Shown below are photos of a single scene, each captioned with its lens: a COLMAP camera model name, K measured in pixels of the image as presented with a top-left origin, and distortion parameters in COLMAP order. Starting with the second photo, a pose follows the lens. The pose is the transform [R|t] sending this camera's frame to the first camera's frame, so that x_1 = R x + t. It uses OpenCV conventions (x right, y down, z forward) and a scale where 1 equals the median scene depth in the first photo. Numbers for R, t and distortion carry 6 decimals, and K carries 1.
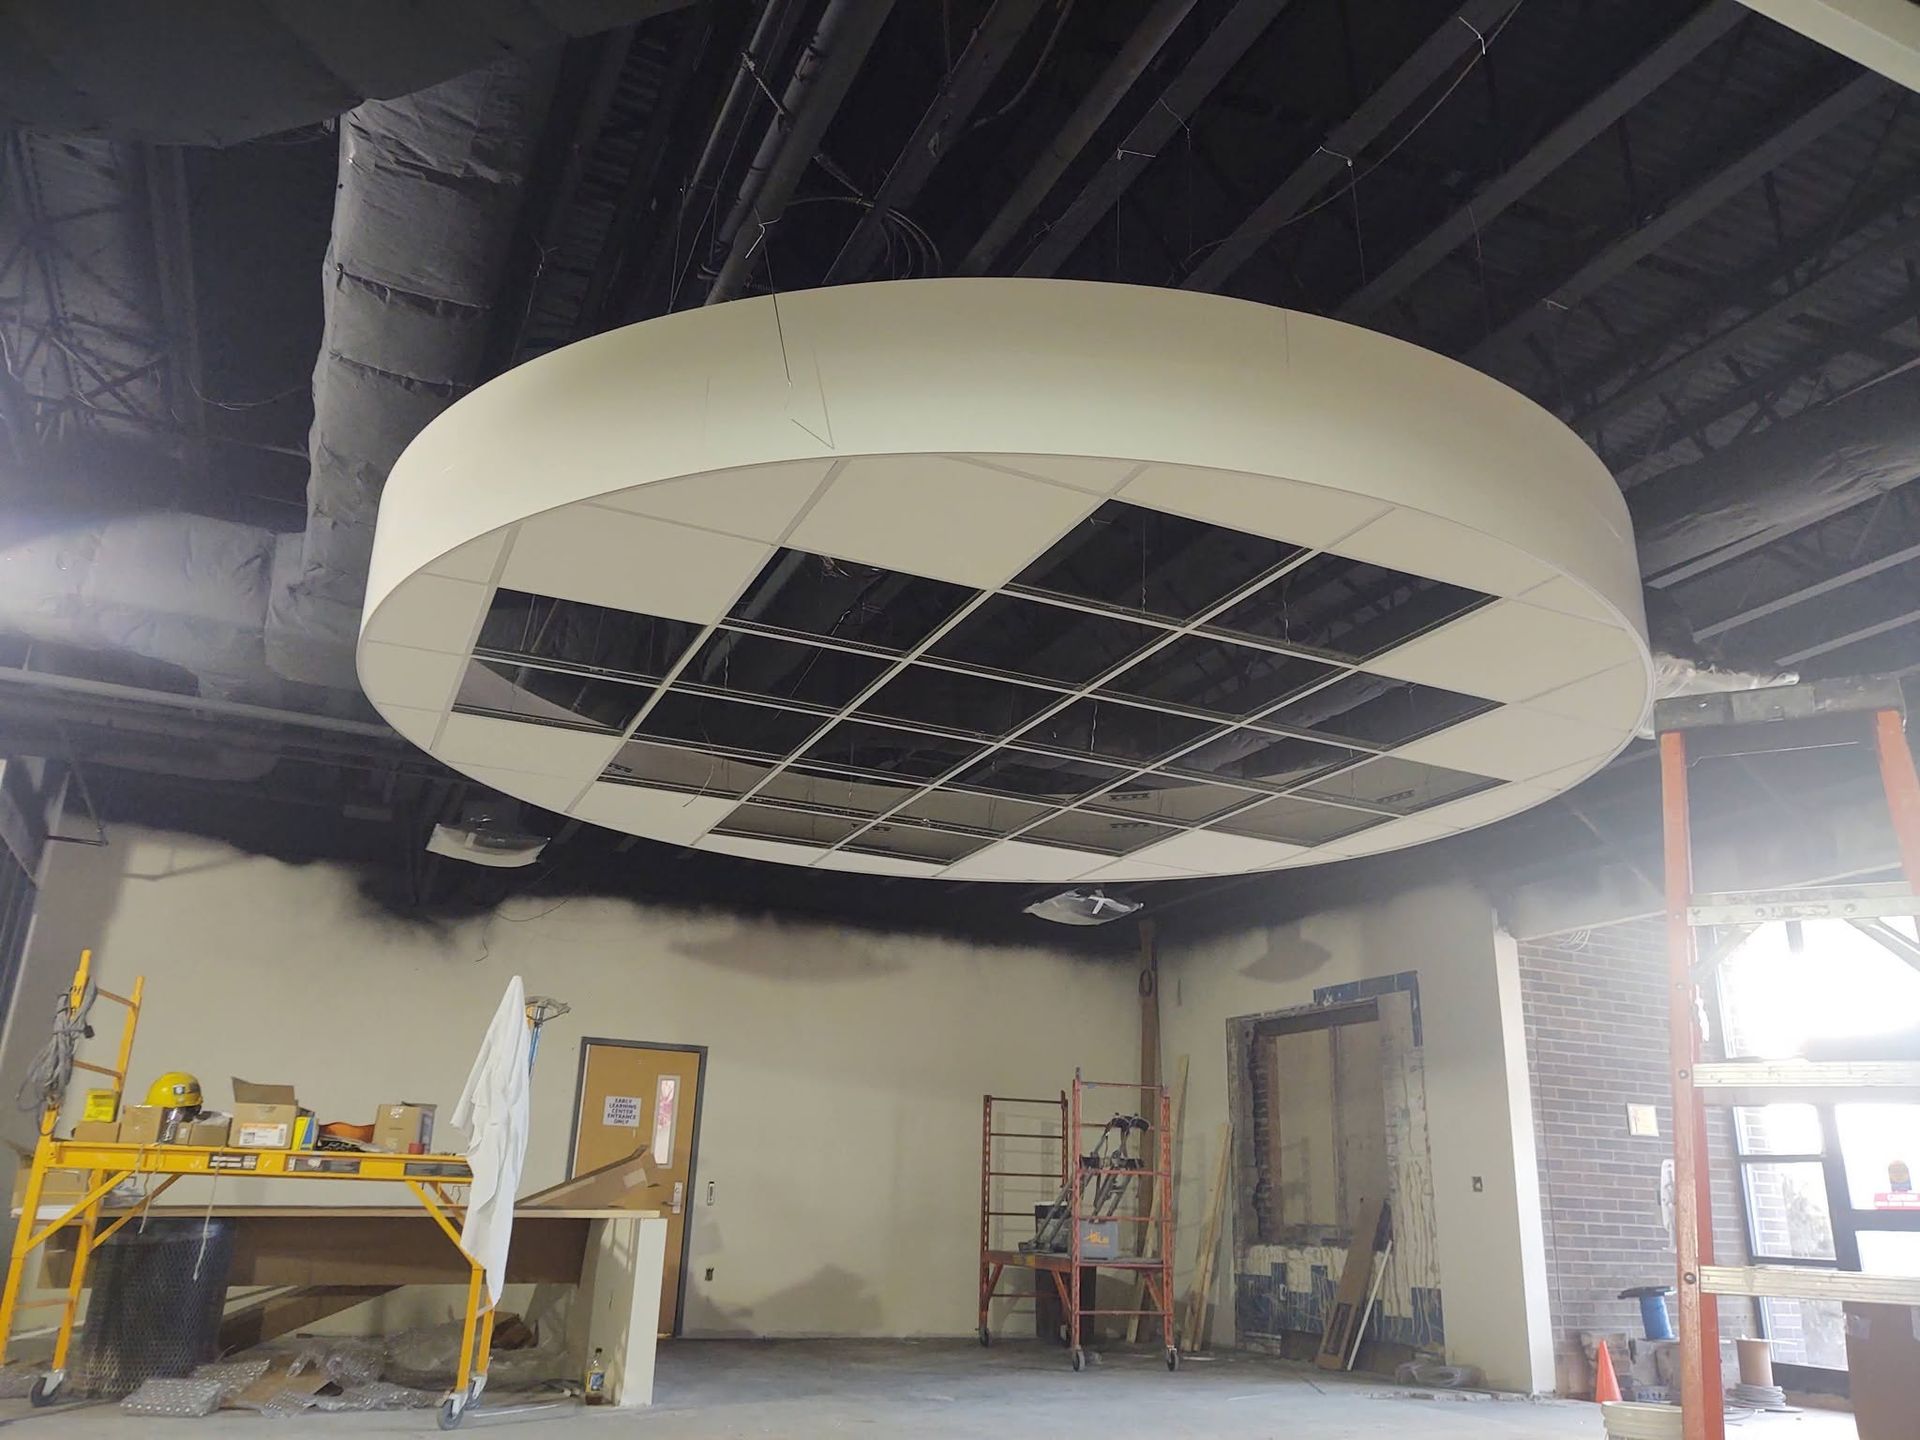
lens RADIAL K [[1451.3, 0, 960.0], [0, 1451.3, 720.0], [0, 0, 1]] dist [-0.003958, 0.001620]
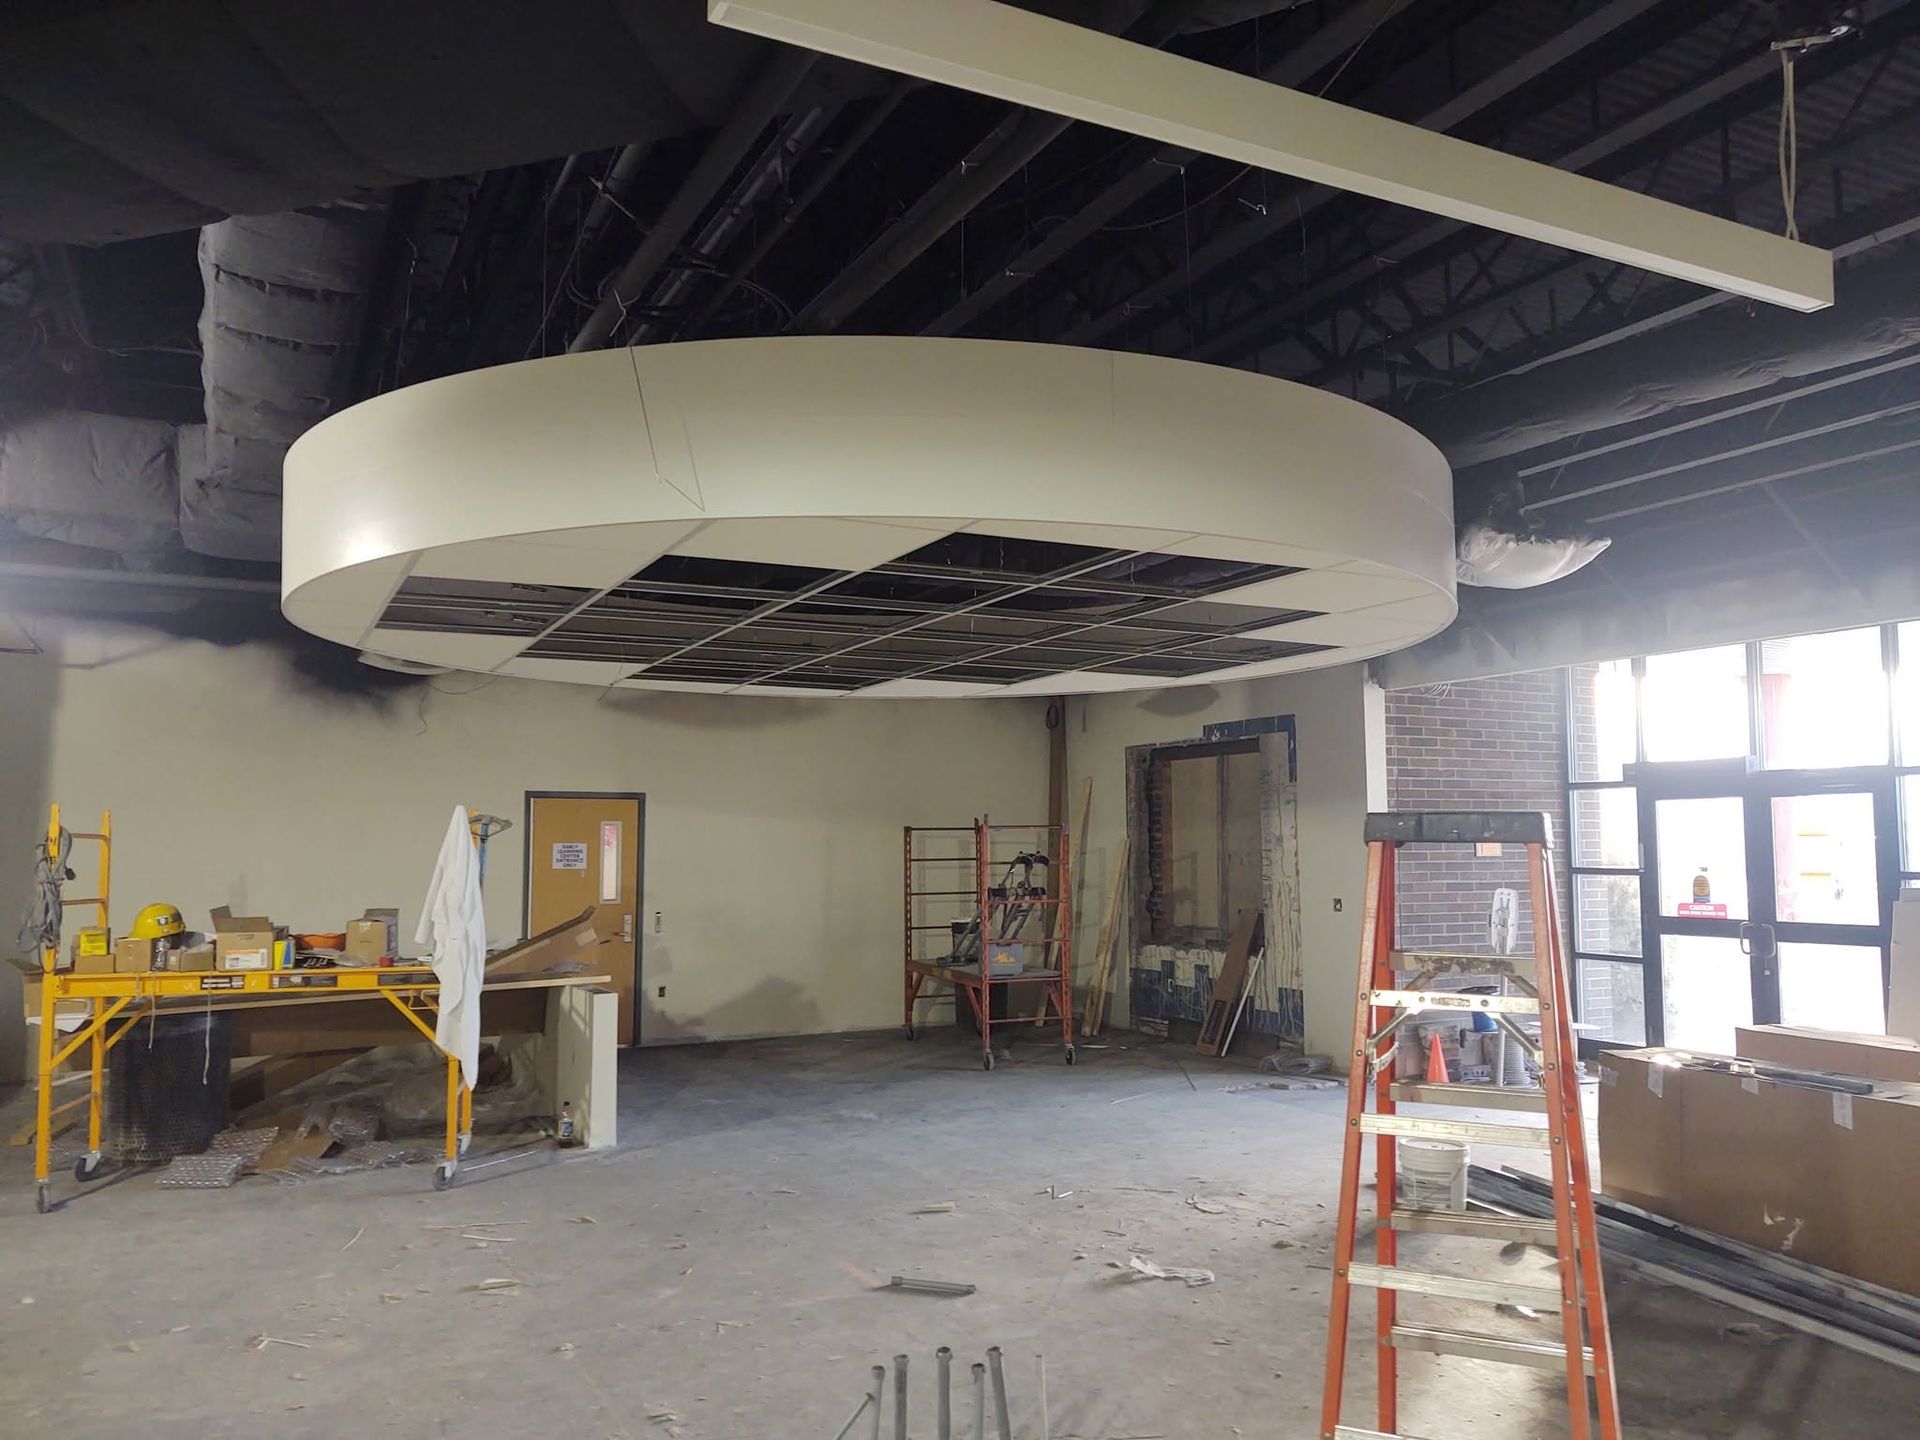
lens RADIAL K [[1448.9, 0, 960.0], [0, 1448.9, 720.0], [0, 0, 1]] dist [0.044734, -0.076875]
pose [[0.998635, -0.033112, 0.040397, 0.020505], [0.021924, 0.967684, 0.251210, -0.107817], [-0.047410, -0.249982, 0.967089, -0.046509]]
